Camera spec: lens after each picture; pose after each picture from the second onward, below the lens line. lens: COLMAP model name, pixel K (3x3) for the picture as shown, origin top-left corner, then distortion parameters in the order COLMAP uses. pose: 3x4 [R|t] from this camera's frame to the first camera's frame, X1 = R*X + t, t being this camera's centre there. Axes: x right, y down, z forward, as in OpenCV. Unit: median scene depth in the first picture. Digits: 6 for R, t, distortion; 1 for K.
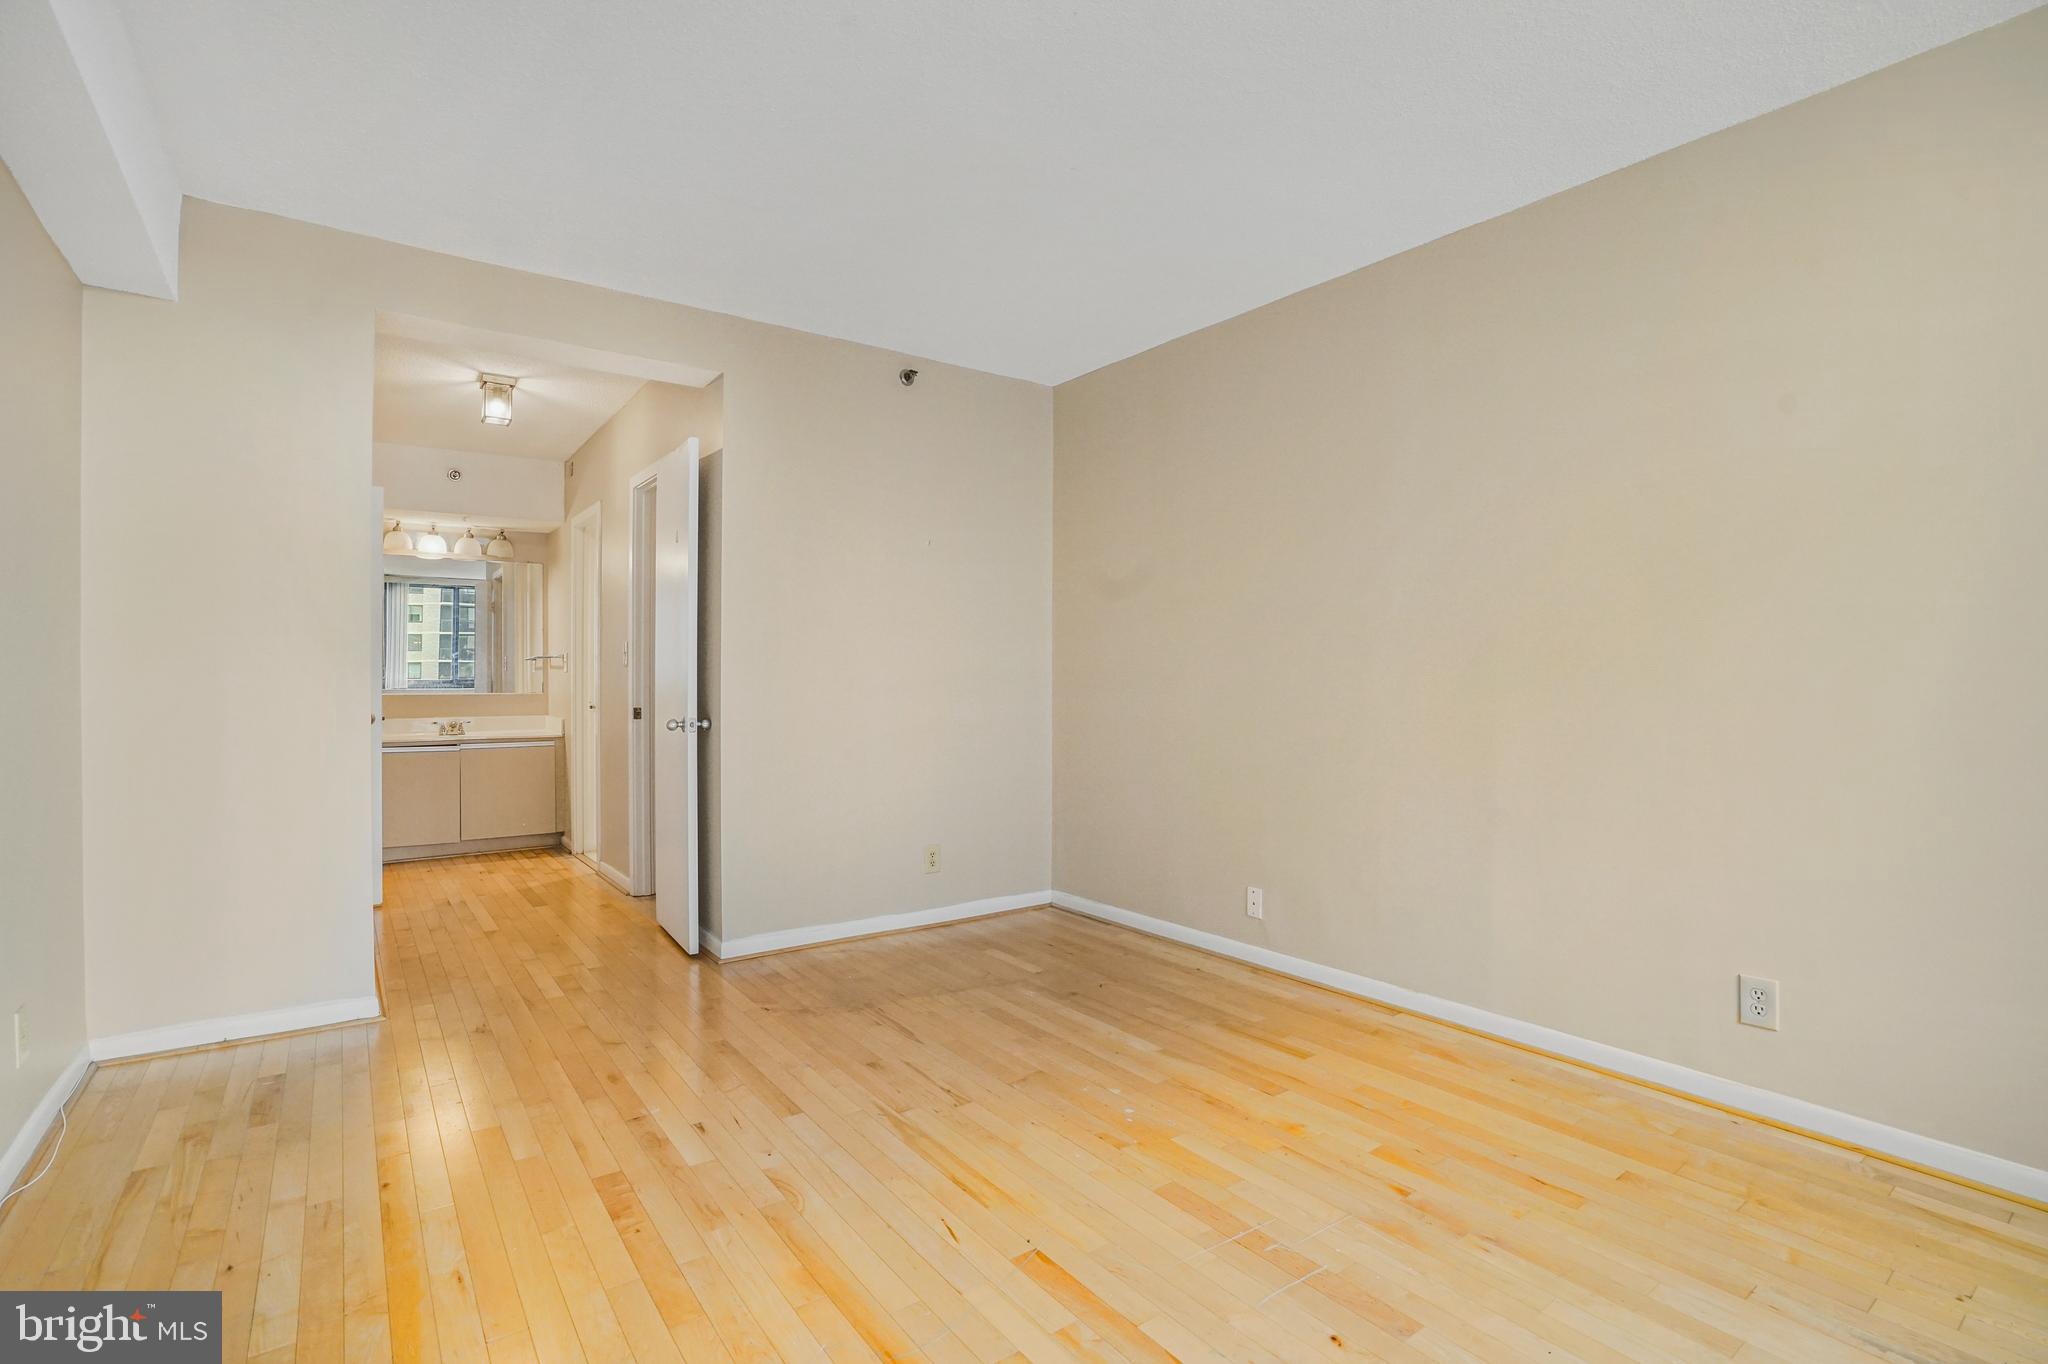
lens RADIAL K [[949.7, 0, 1005.5], [0, 949.7, 684.2], [0, 0, 1]] dist [-0.065466, 0.030613]
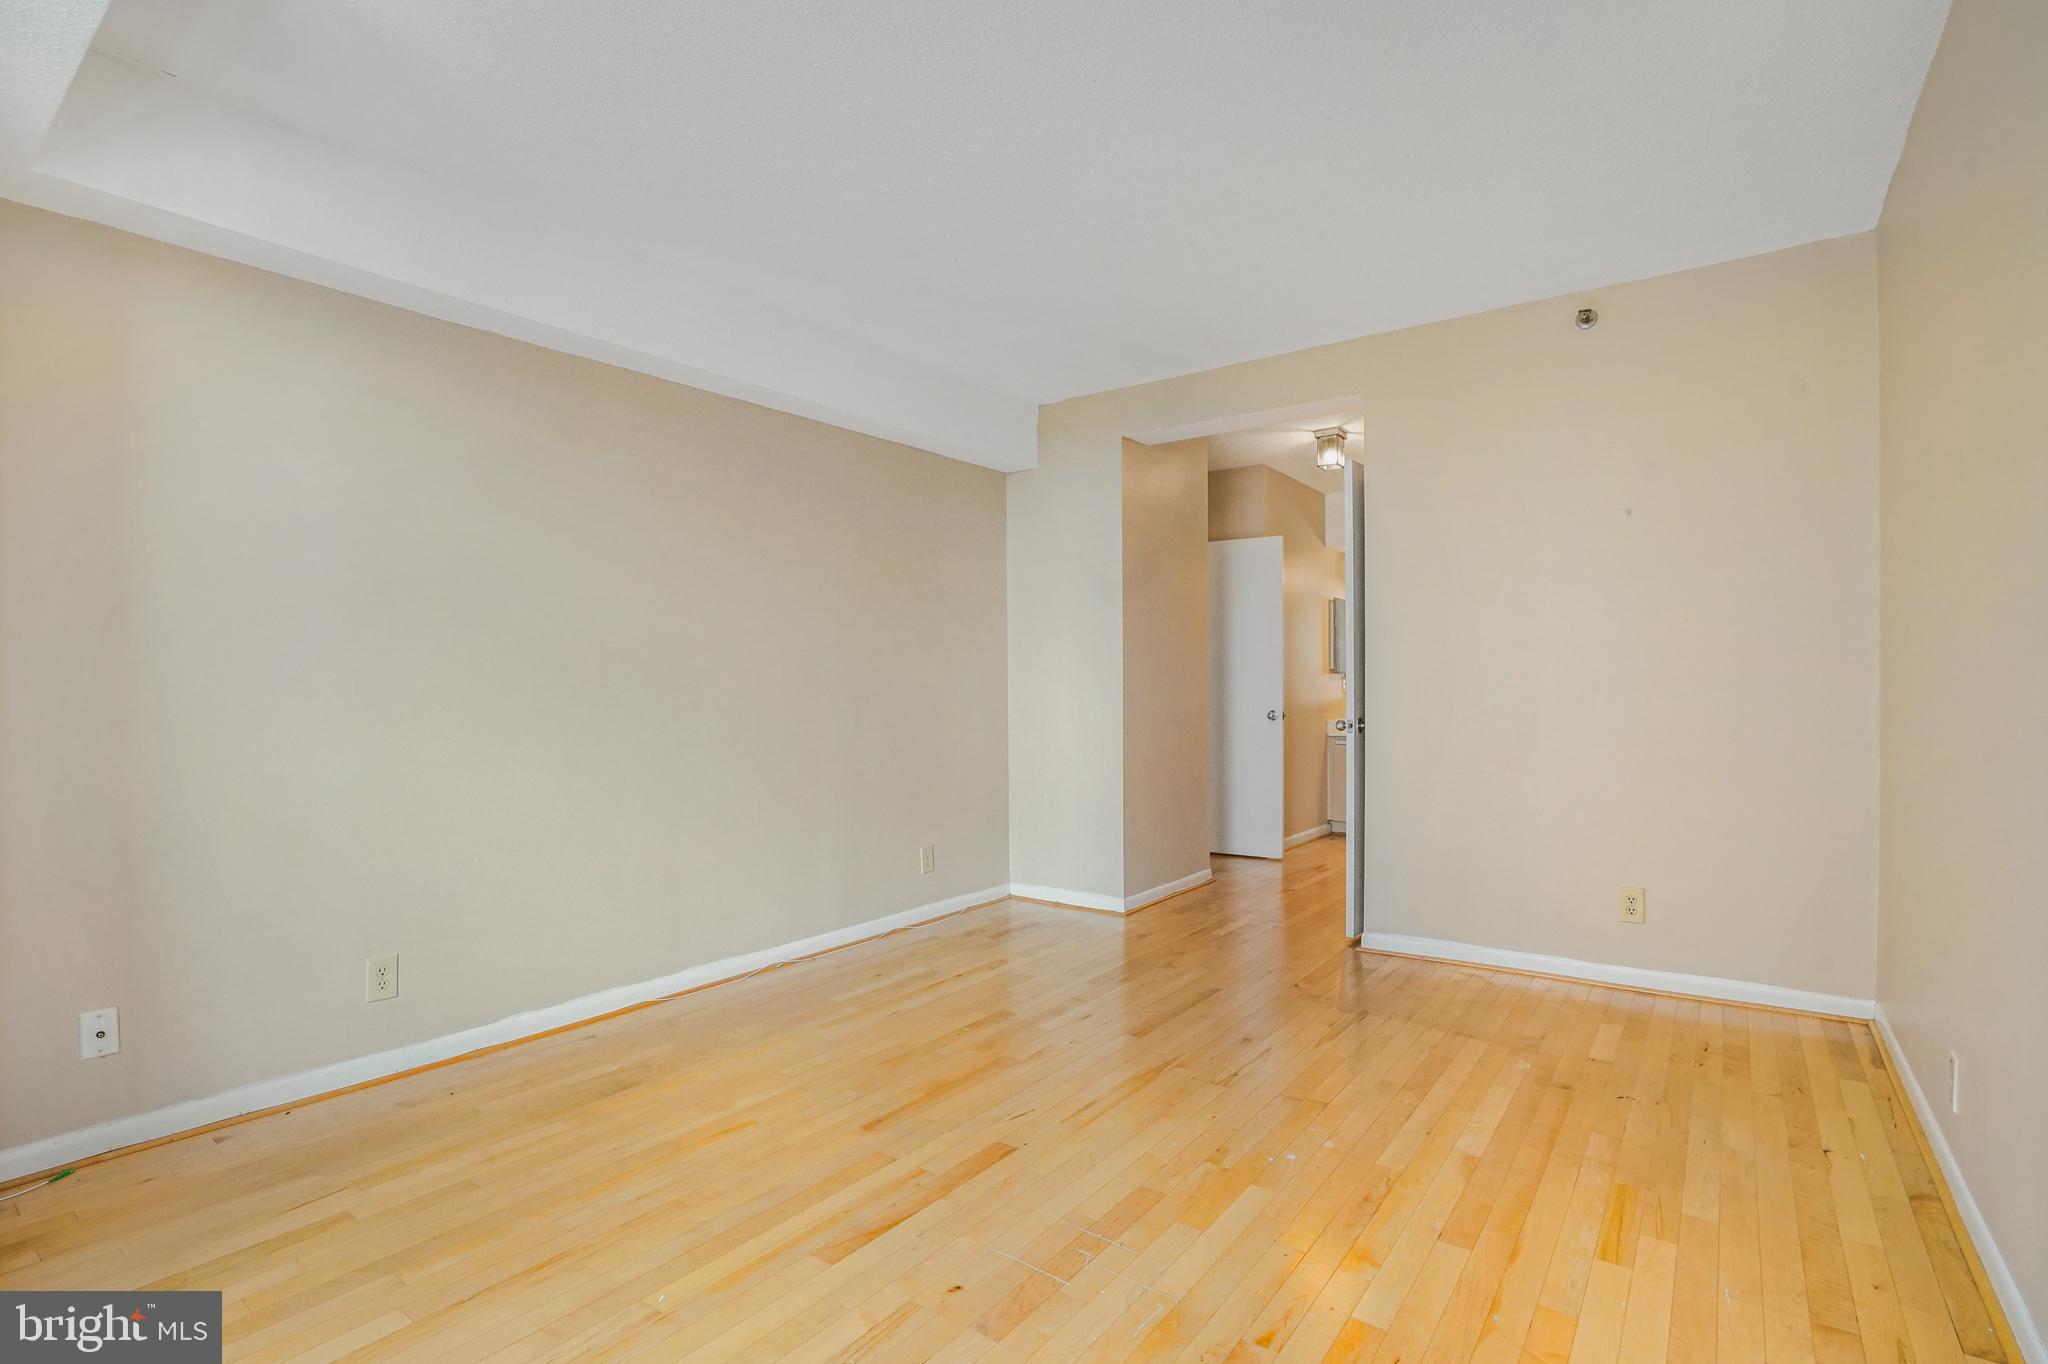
lens RADIAL K [[949.7, 0, 1005.5], [0, 949.7, 684.2], [0, 0, 1]] dist [-0.065466, 0.030613]
pose [[0.302542, -0.006787, -0.953112, 0.753877], [0.001484, 0.999977, -0.006649, 0.002730], [0.953135, 0.000597, 0.302545, 0.382641]]
